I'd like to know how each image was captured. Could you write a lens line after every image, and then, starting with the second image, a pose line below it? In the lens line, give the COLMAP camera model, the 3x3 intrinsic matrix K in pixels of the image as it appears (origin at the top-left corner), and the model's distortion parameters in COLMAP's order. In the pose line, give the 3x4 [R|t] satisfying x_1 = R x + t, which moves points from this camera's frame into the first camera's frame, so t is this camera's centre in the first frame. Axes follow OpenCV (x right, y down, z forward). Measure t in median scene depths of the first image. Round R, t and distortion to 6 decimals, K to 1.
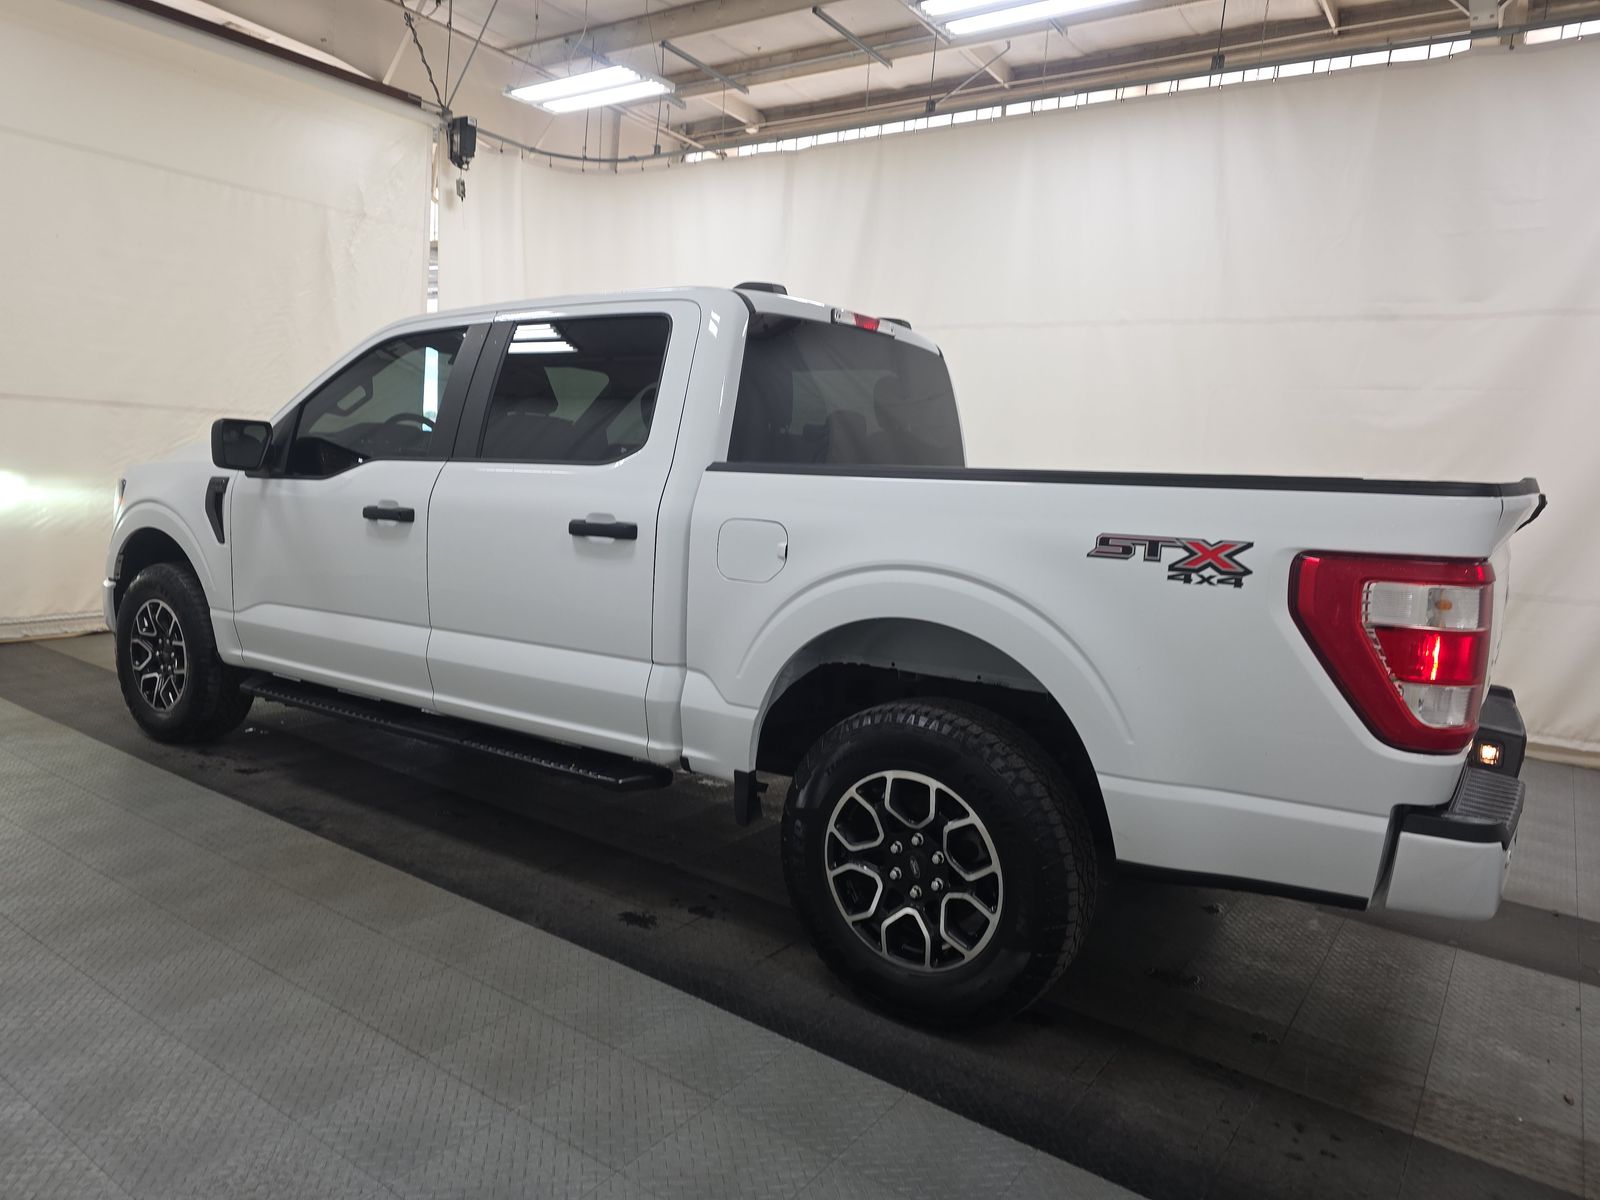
lens RADIAL K [[1061.6, 0, 800.0], [0, 1061.6, 600.0], [0, 0, 1]] dist [-0.017088, -0.000065]
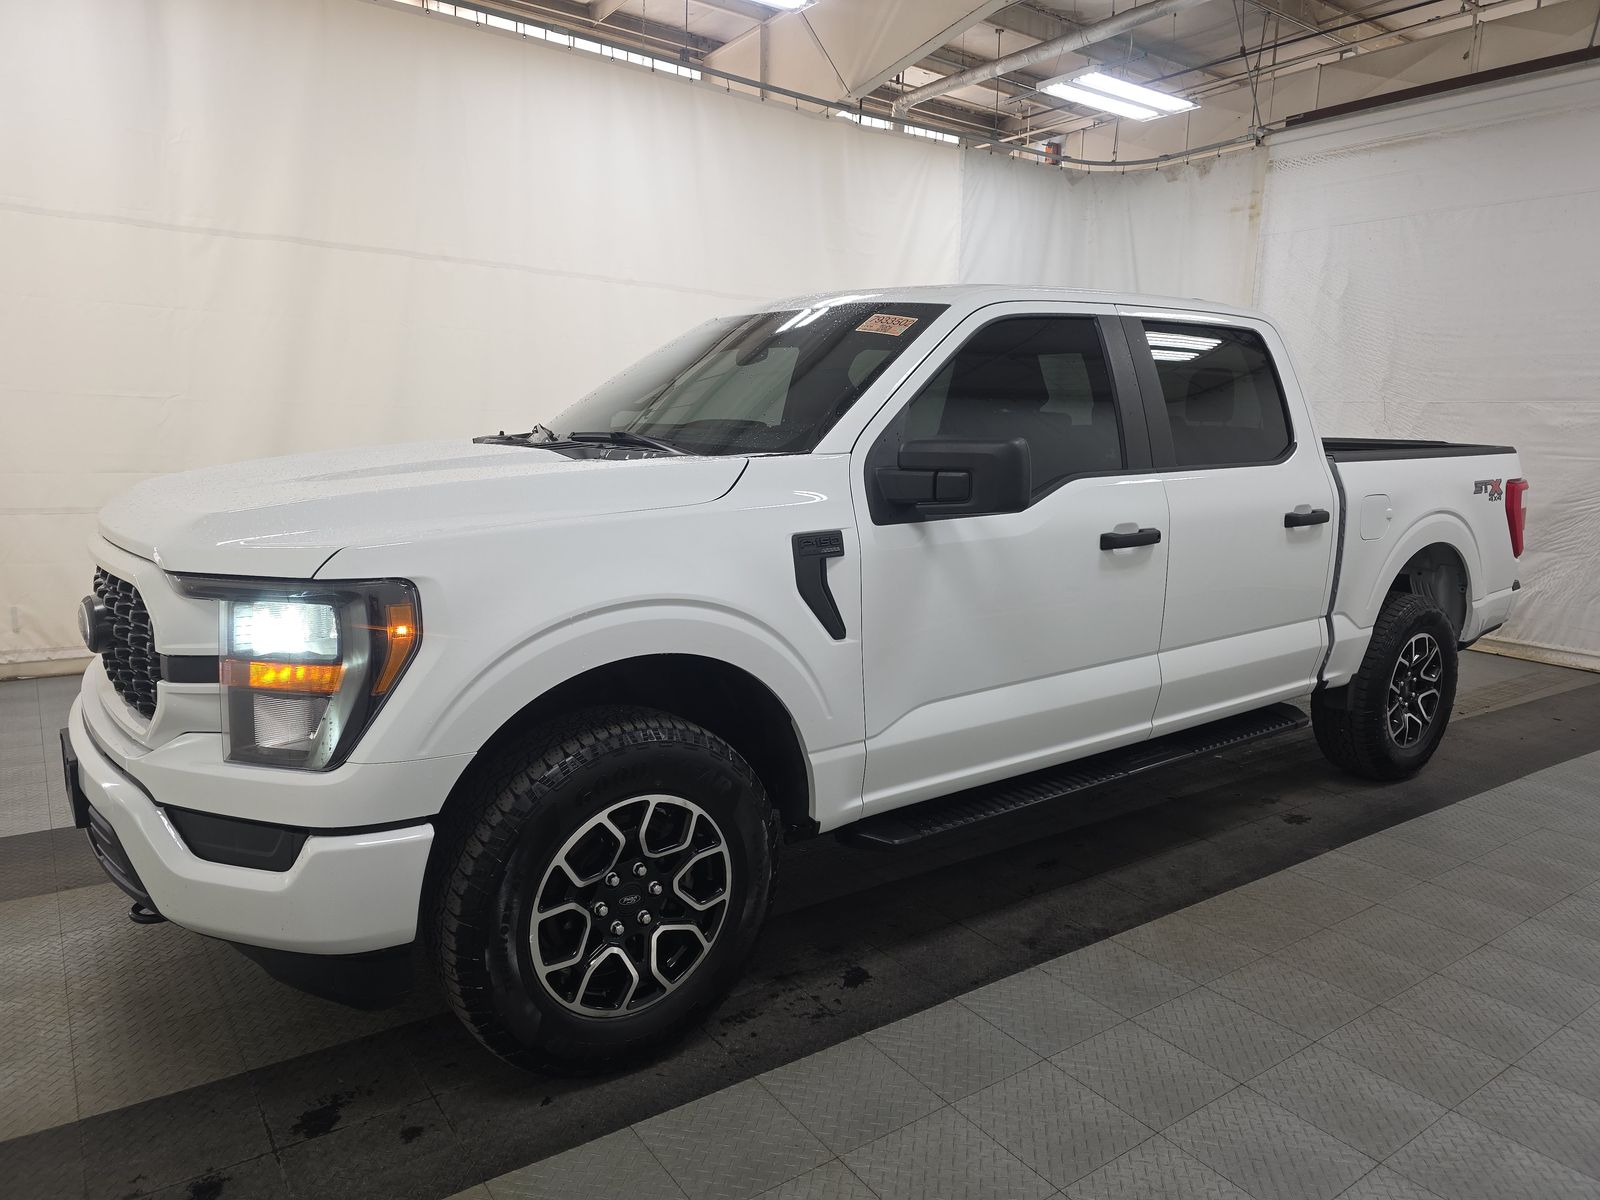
lens RADIAL K [[1137.9, 0, 804.1], [0, 1137.9, 588.1], [0, 0, 1]] dist [0.035223, -0.003193]
pose [[0.310898, -0.175626, 0.934076, -1.251642], [0.126710, 0.981665, 0.142400, -0.192887], [-0.941959, 0.074085, 0.327452, 0.860140]]
